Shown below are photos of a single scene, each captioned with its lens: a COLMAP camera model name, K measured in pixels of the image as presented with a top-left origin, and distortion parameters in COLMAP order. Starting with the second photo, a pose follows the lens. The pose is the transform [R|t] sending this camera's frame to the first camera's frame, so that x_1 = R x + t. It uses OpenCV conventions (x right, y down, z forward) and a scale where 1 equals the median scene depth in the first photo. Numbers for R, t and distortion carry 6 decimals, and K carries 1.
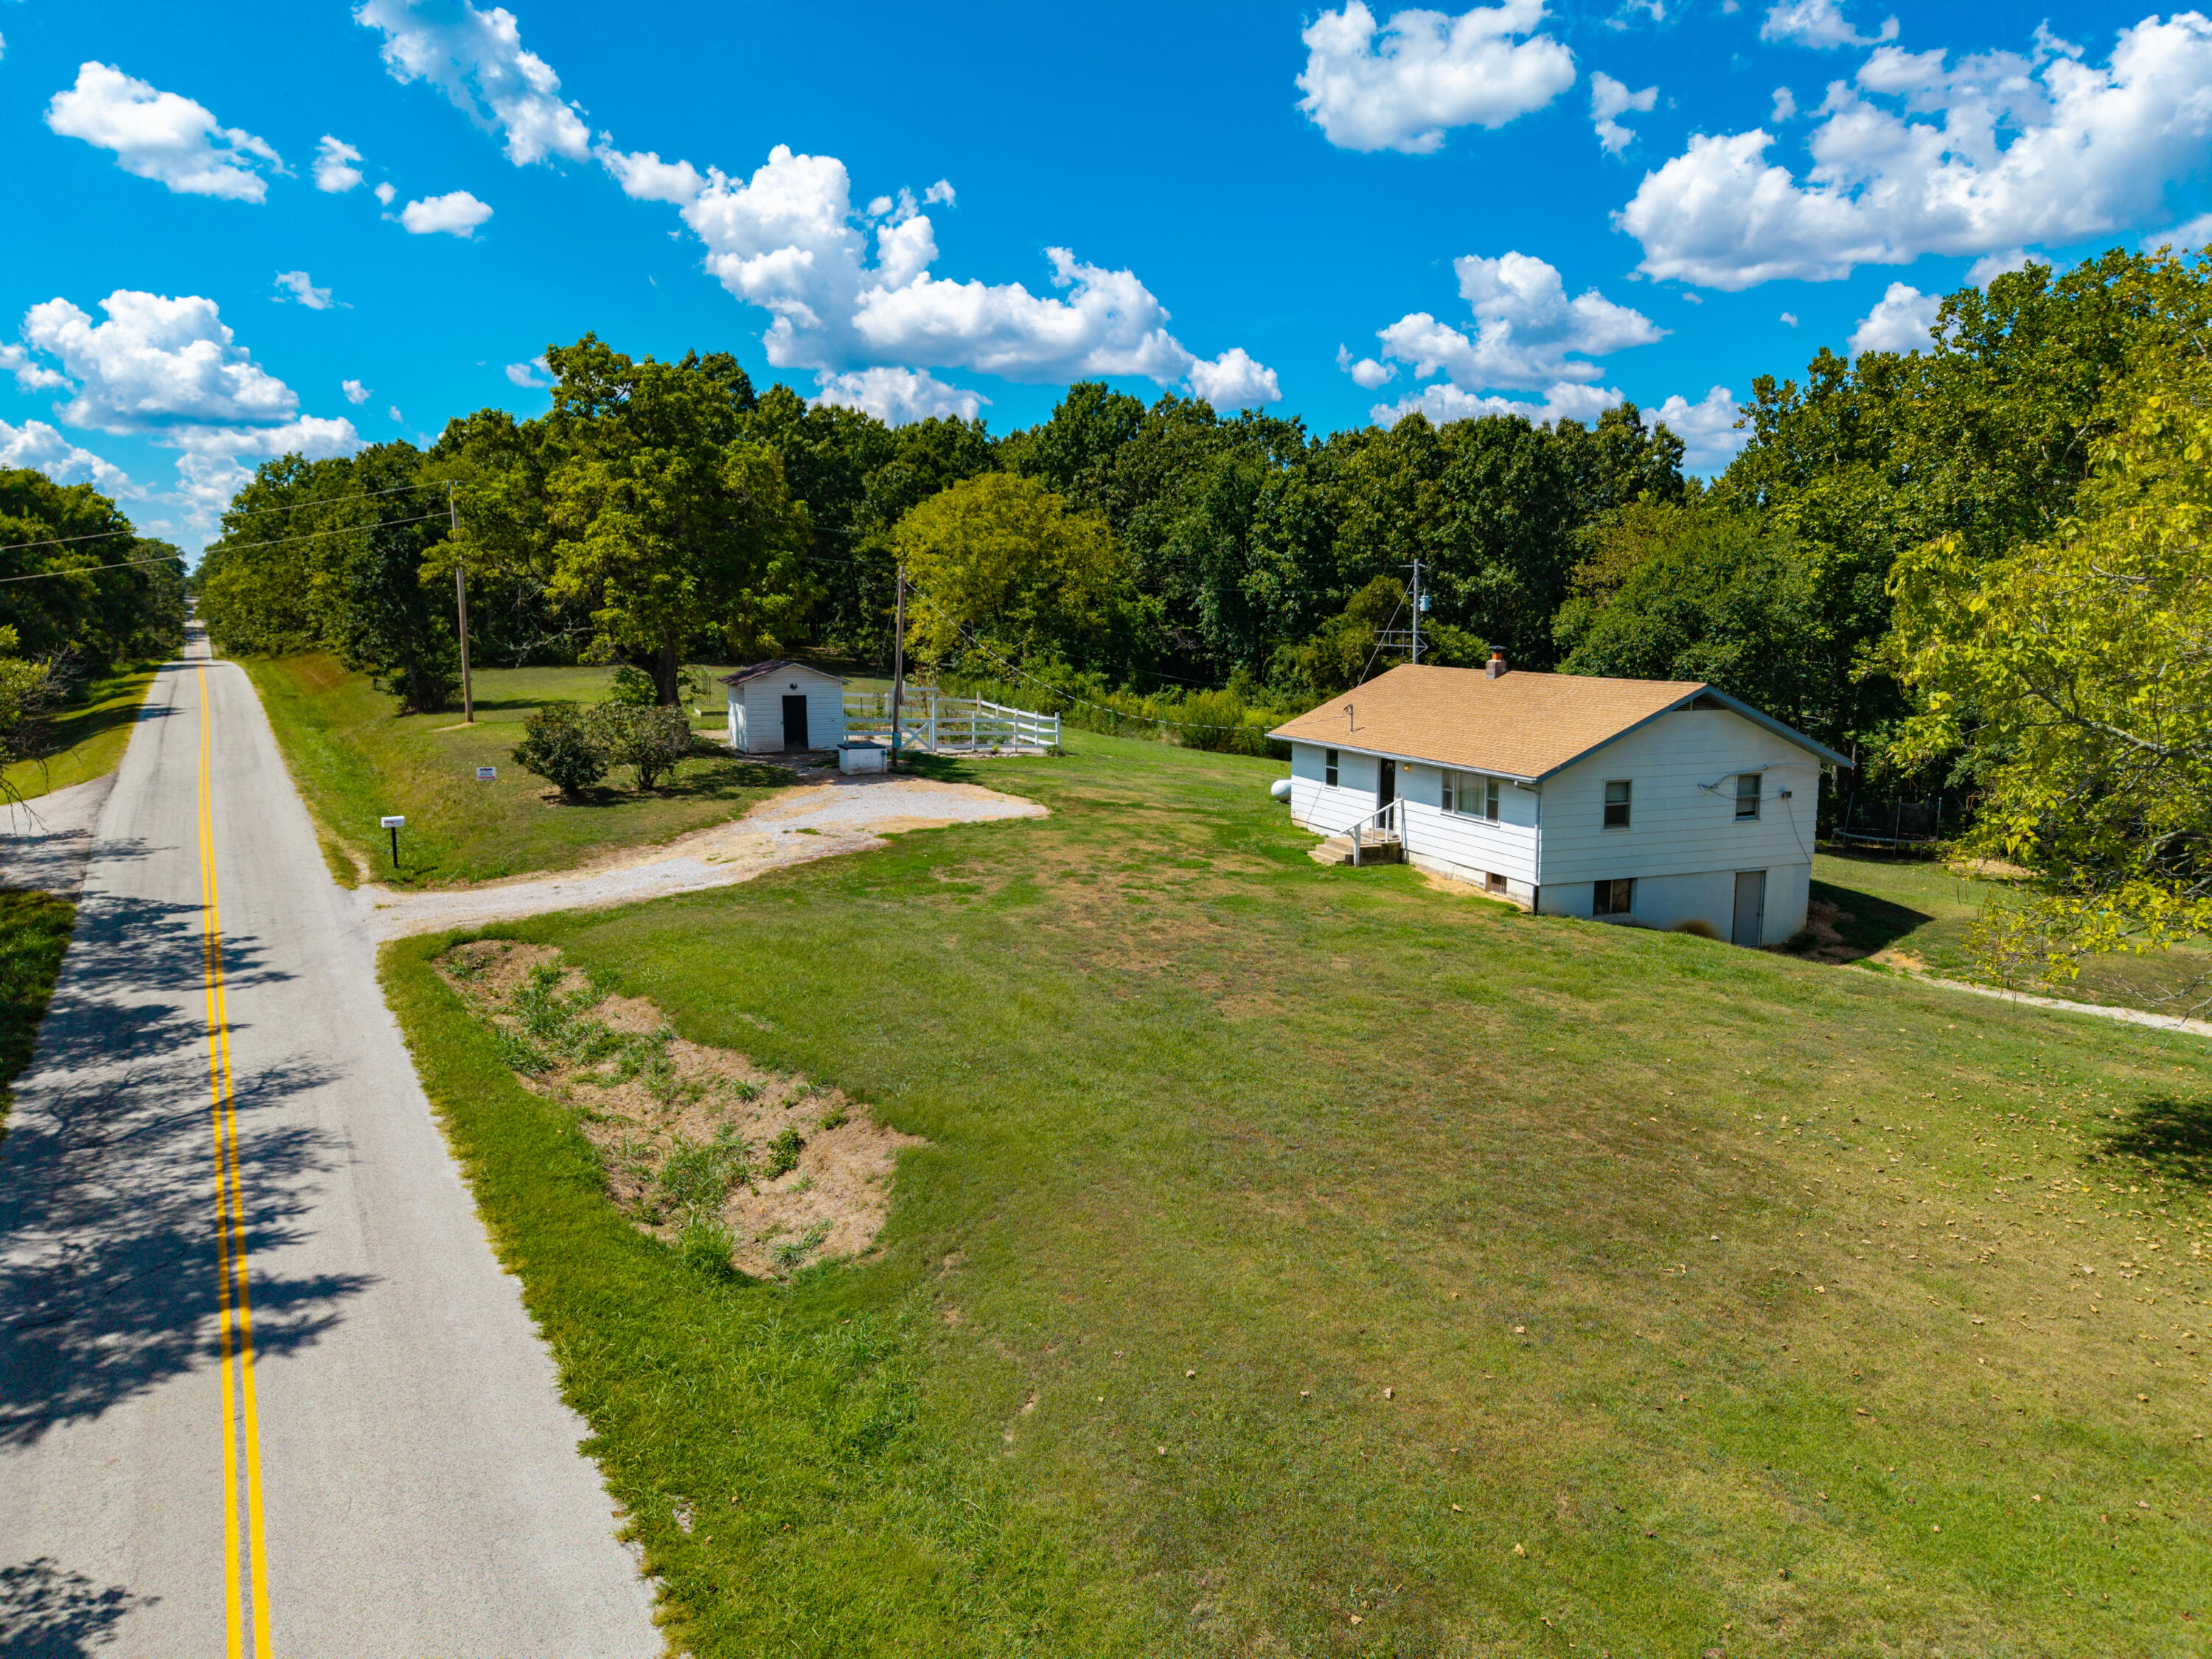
lens RADIAL K [[1483.4, 0, 1097.1], [0, 1483.4, 860.1], [0, 0, 1]] dist [0.013065, -0.009210]
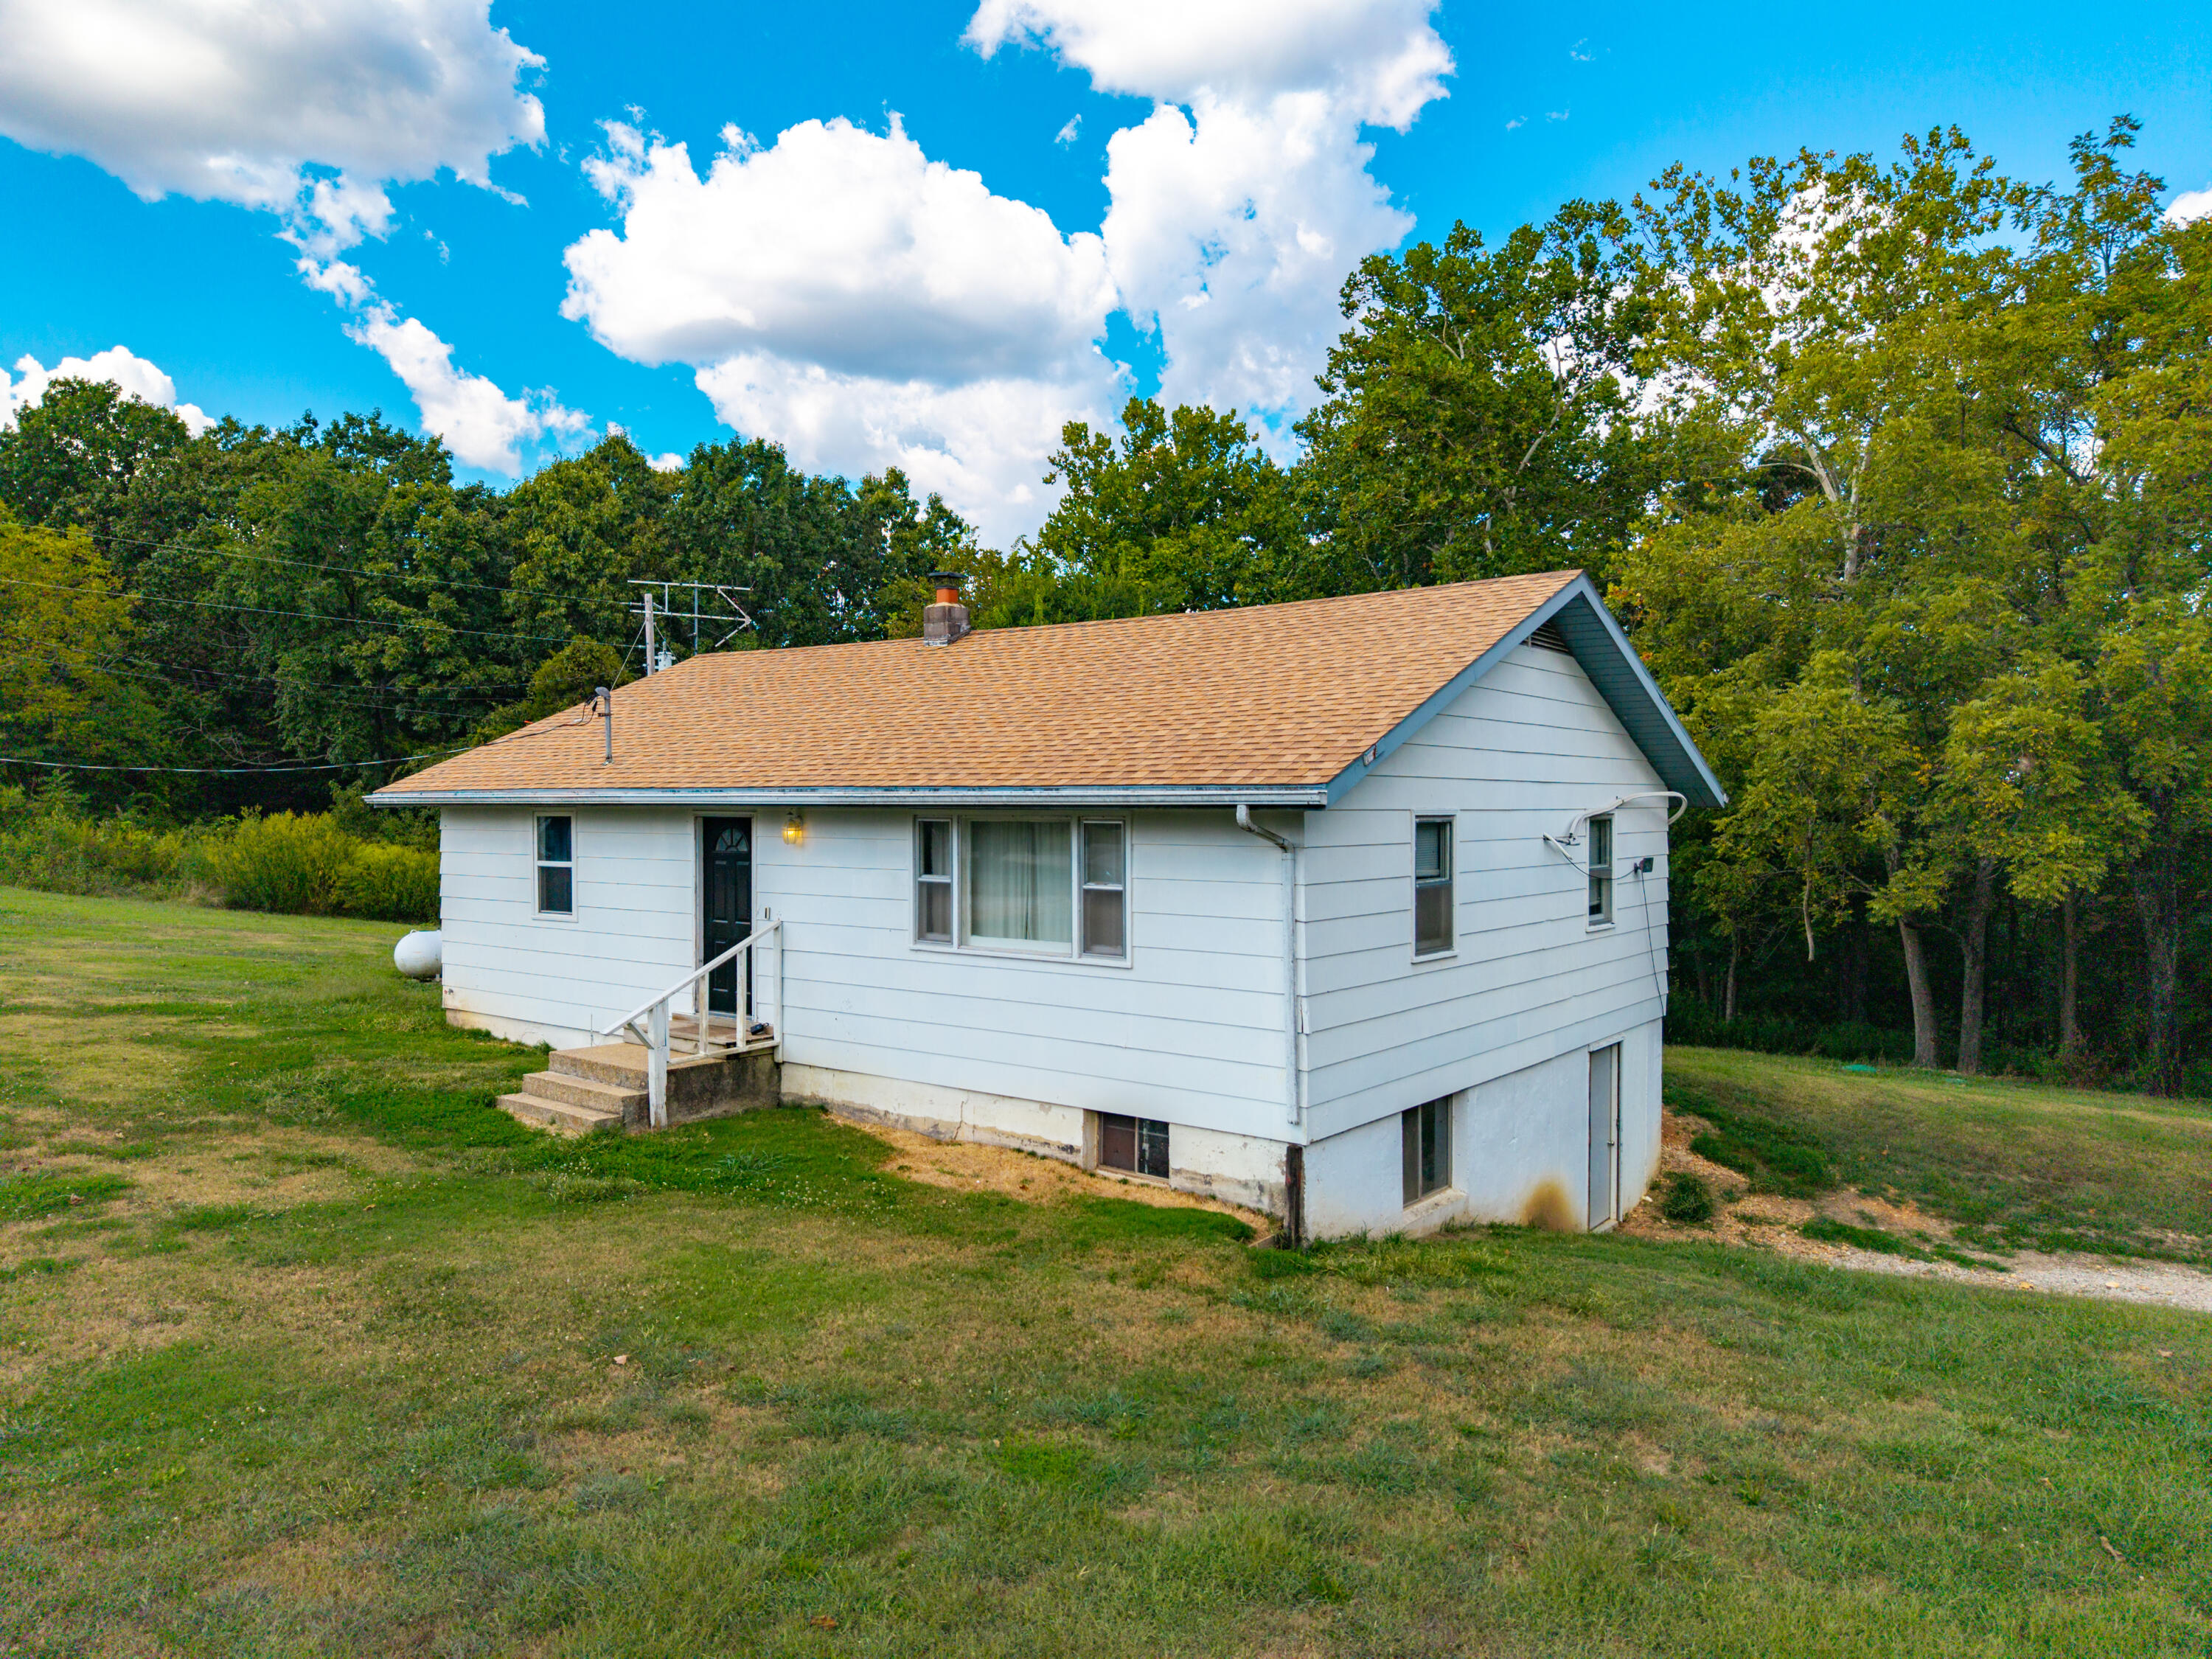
lens RADIAL K [[1483.4, 0, 1102.8], [0, 1483.4, 847.2], [0, 0, 1]] dist [0.013065, -0.009210]
pose [[0.854557, -0.012439, 0.519209, 0.087861], [0.086483, 0.989163, -0.118644, -0.010324], [-0.512107, 0.146291, 0.846372, 0.659435]]
